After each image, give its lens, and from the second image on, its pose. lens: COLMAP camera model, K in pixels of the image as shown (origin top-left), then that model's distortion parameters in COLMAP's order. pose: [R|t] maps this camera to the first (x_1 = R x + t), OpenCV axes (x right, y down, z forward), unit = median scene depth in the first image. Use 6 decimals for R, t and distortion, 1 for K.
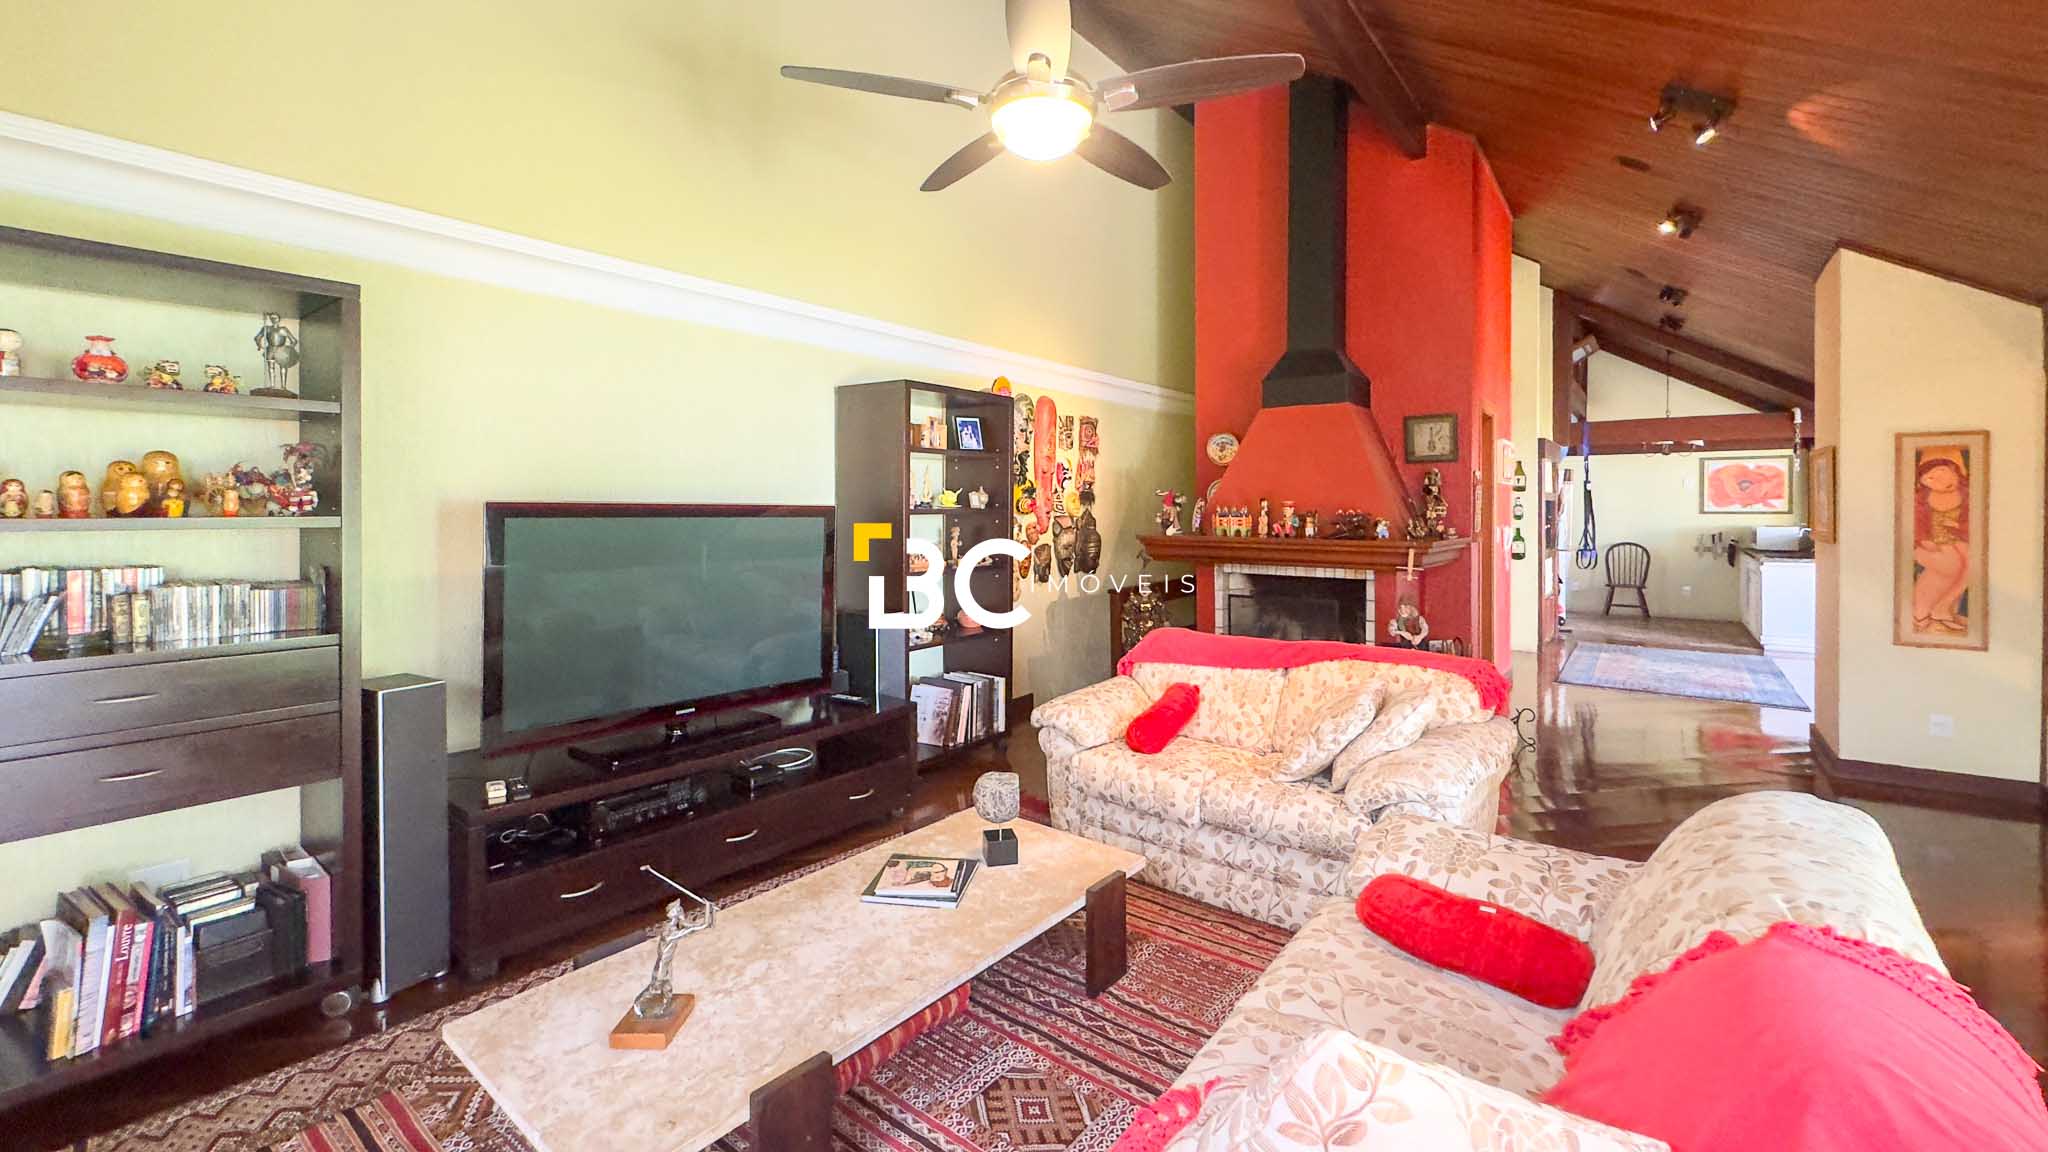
lens RADIAL K [[825.1, 0, 1041.2], [0, 825.1, 516.4], [0, 0, 1]] dist [-0.000011, -0.000468]
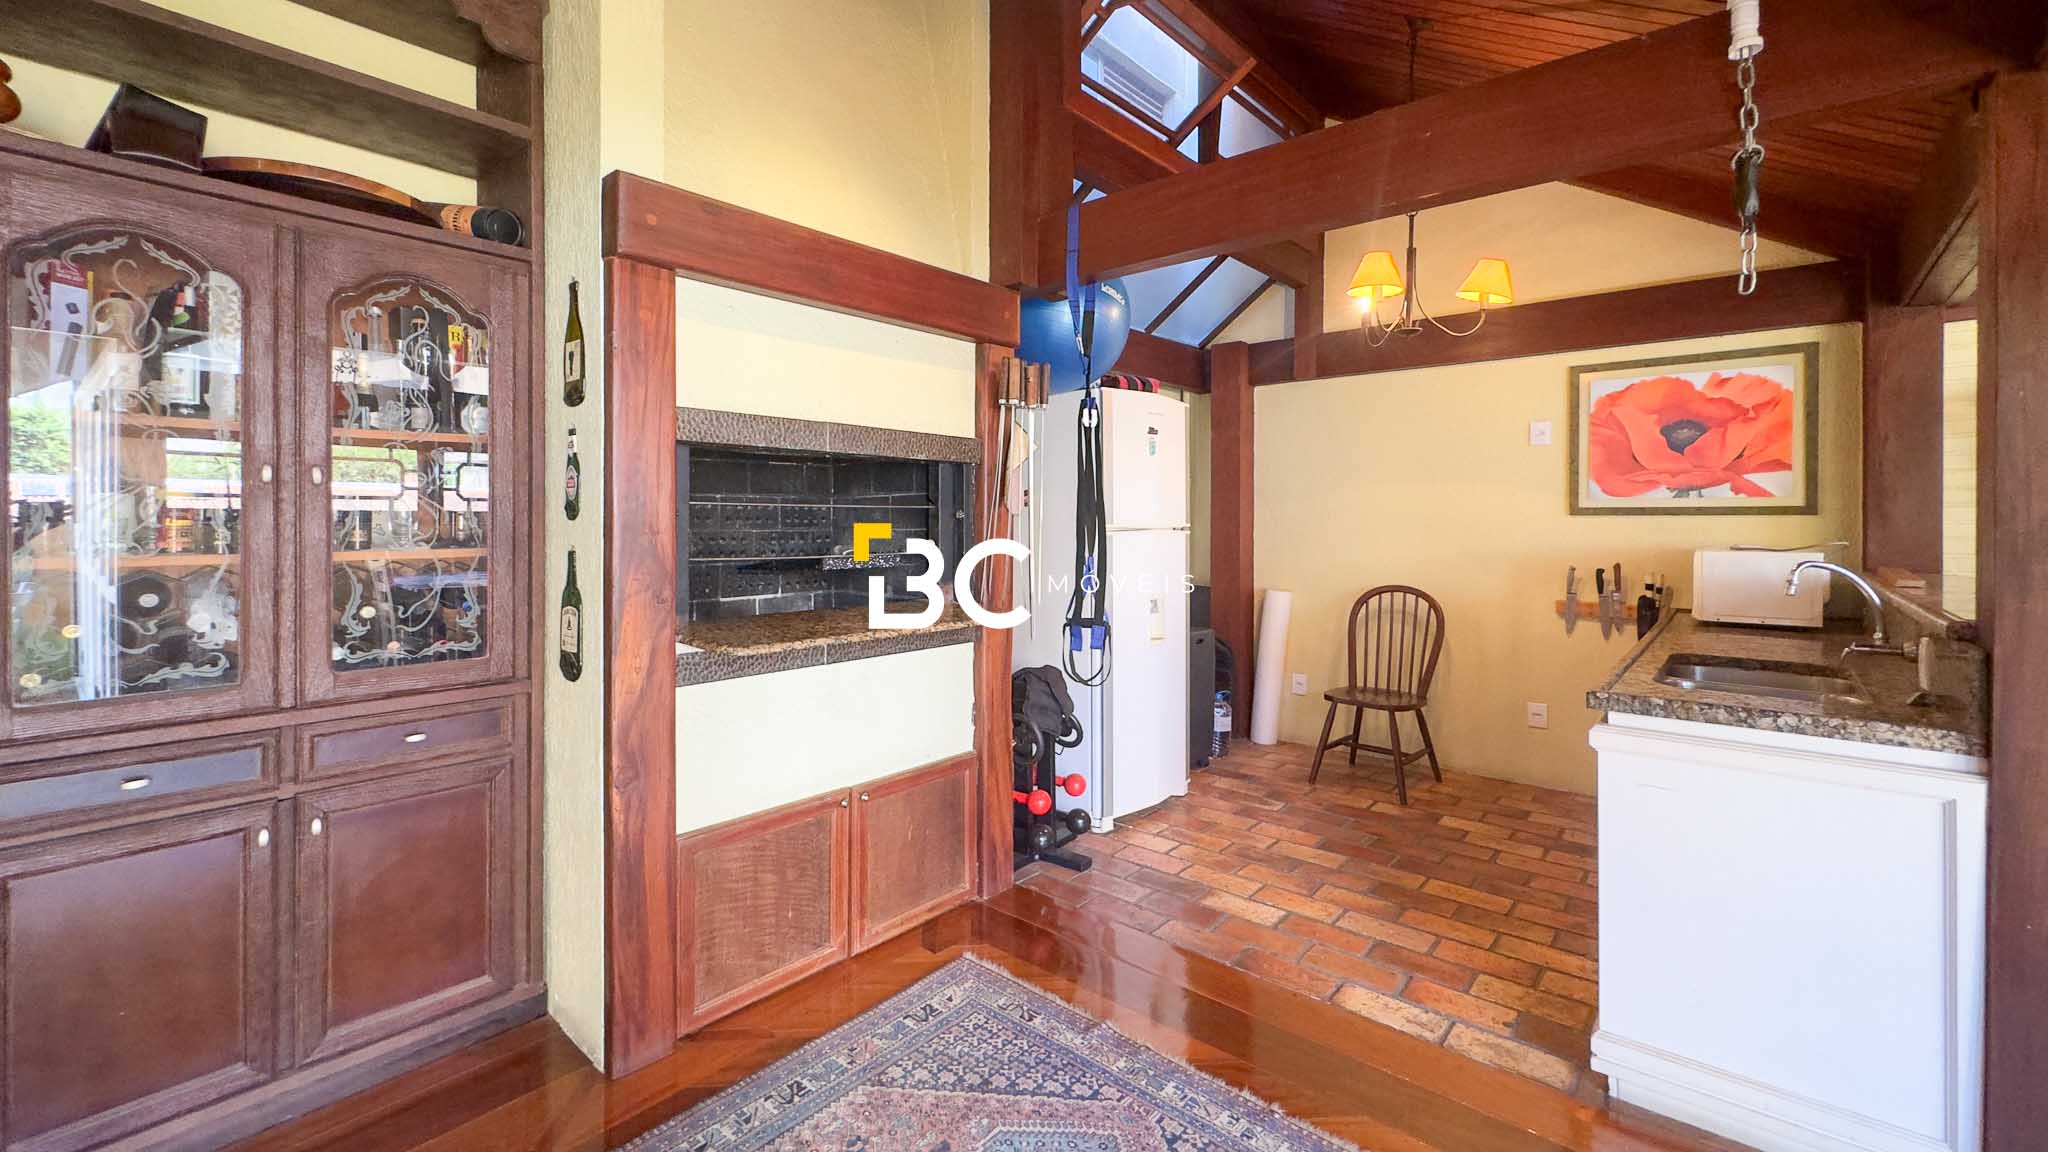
lens RADIAL K [[825.1, 0, 1045.9], [0, 825.1, 521.8], [0, 0, 1]] dist [-0.000011, -0.000468]
pose [[0.999992, -0.003961, -0.000016, 0.572750], [0.003961, 0.999971, 0.006536, -0.003498], [-0.000010, -0.006536, 0.999979, 0.637765]]
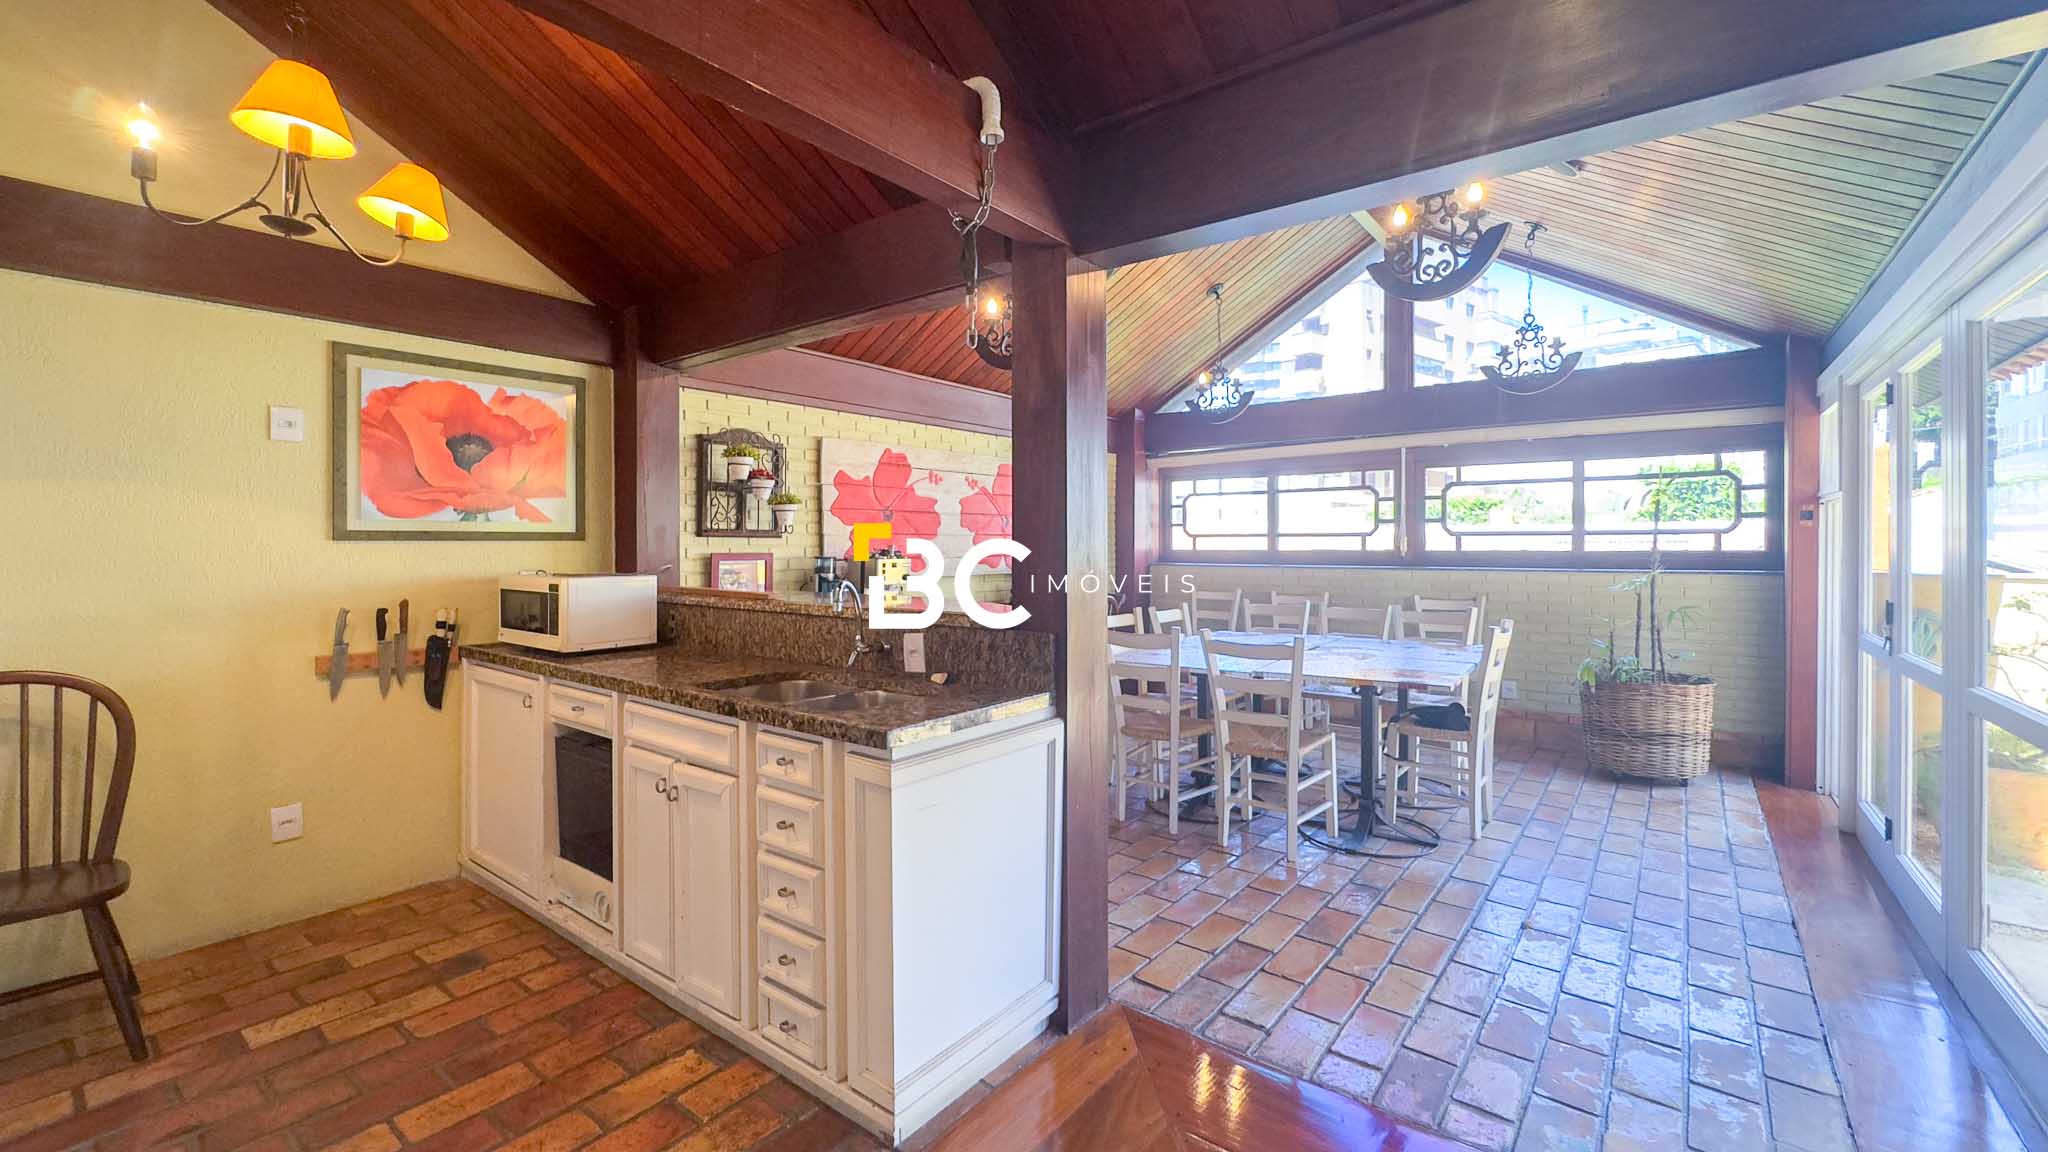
lens RADIAL K [[825.1, 0, 1027.0], [0, 825.1, 545.1], [0, 0, 1]] dist [-0.000011, -0.000468]
pose [[-0.014486, -0.008950, 0.999855, 0.526150], [0.001138, 0.999959, 0.008967, -0.003743], [-0.999894, 0.001267, -0.014475, 0.784626]]
